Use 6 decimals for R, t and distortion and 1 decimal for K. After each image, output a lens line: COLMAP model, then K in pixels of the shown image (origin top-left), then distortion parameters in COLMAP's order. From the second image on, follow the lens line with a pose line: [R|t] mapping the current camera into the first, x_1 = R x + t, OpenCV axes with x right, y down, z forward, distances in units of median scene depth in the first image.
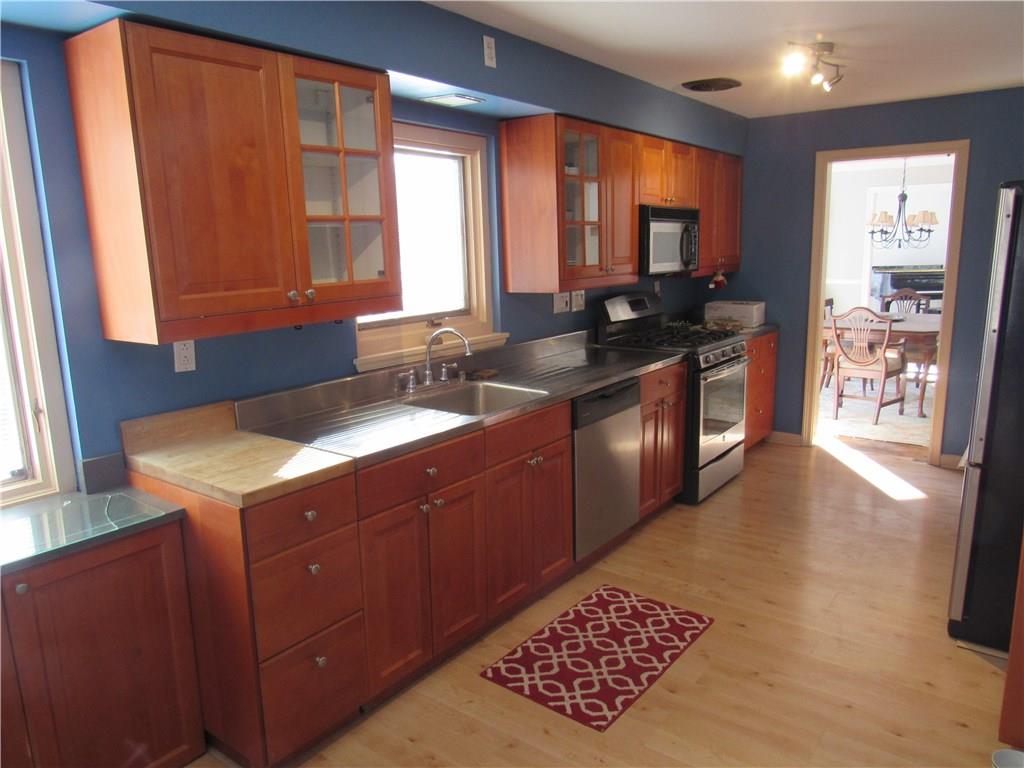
lens RADIAL K [[731.5, 0, 503.8], [0, 731.5, 386.8], [0, 0, 1]] dist [-0.019982, -0.000289]
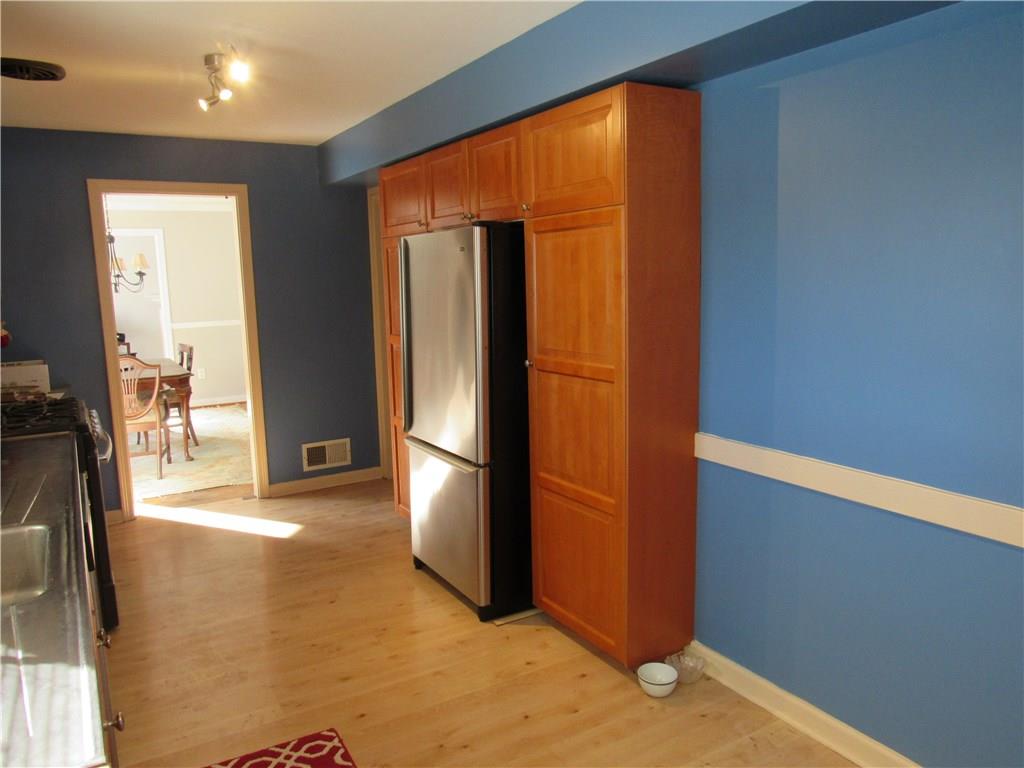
lens RADIAL K [[731.5, 0, 504.3], [0, 731.5, 387.3], [0, 0, 1]] dist [-0.019982, -0.000289]
pose [[0.373289, -0.128959, 0.918708, -0.312178], [0.193788, 0.979284, 0.058722, -0.060456], [-0.907250, 0.156114, 0.390547, 0.411219]]
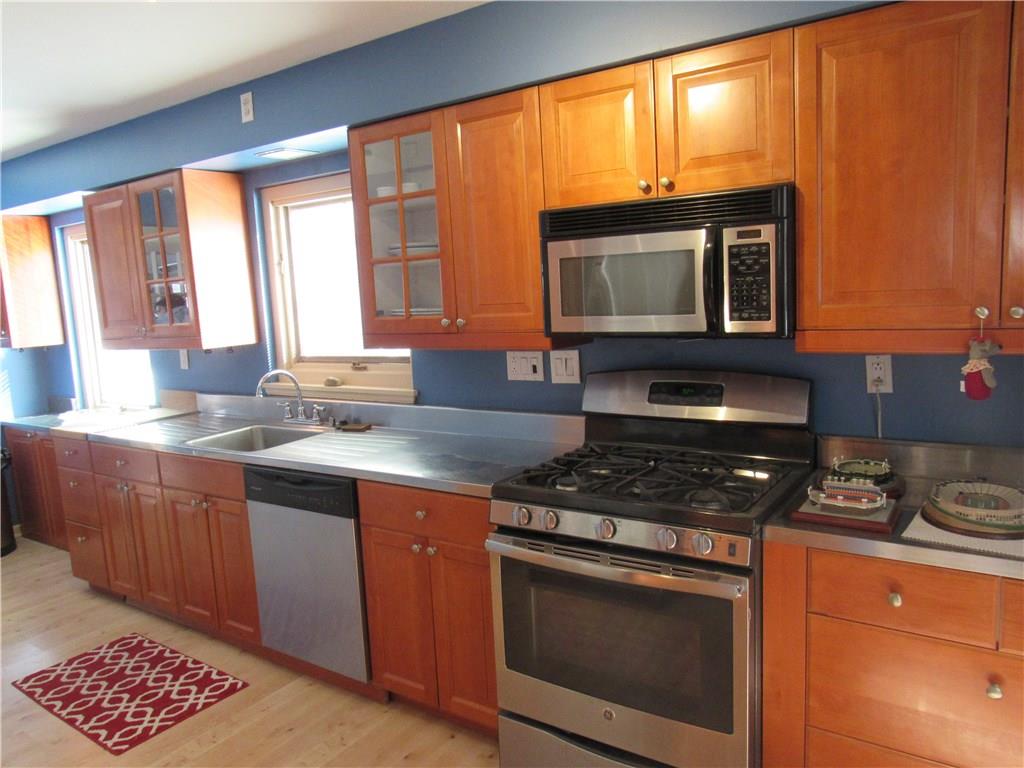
lens RADIAL K [[731.5, 0, 504.9], [0, 731.5, 387.6], [0, 0, 1]] dist [-0.019982, -0.000289]
pose [[0.055445, 0.156590, -0.986106, 0.974507], [-0.138278, 0.979313, 0.147736, -0.251440], [0.988840, 0.128166, 0.075951, 1.213483]]
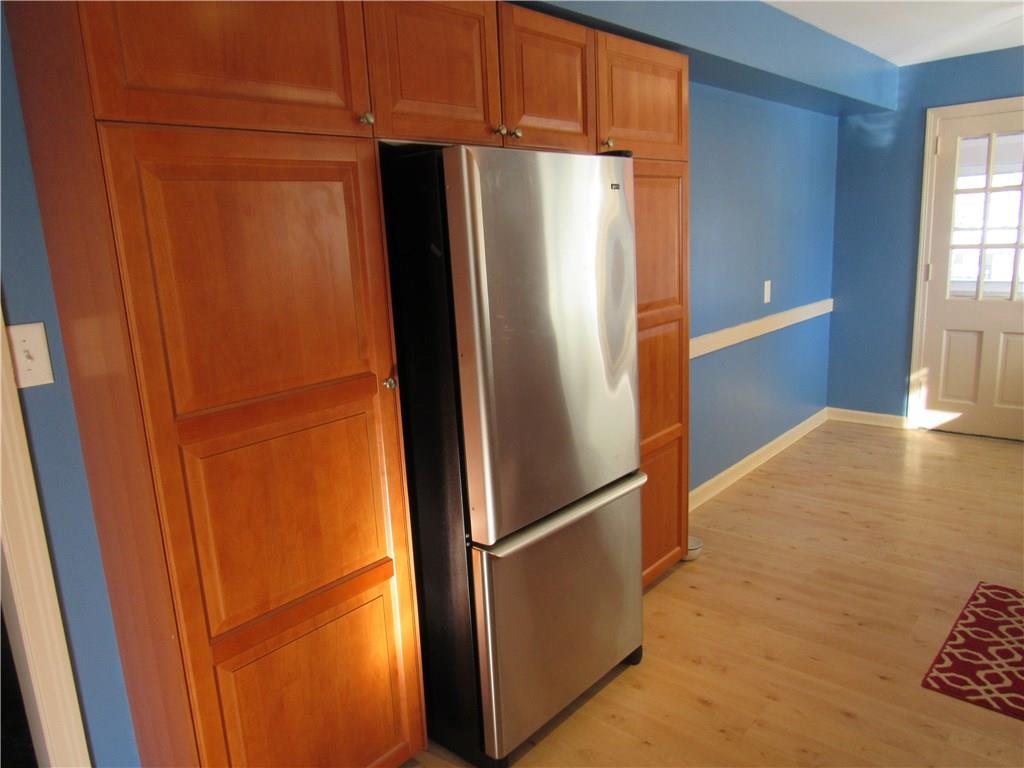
lens RADIAL K [[731.5, 0, 508.9], [0, 731.5, 380.8], [0, 0, 1]] dist [-0.019982, -0.000289]
pose [[-0.995125, 0.053006, 0.083167, 0.594437], [0.080933, 0.920808, 0.381526, -0.286832], [-0.056358, 0.386397, -0.920609, 1.480975]]
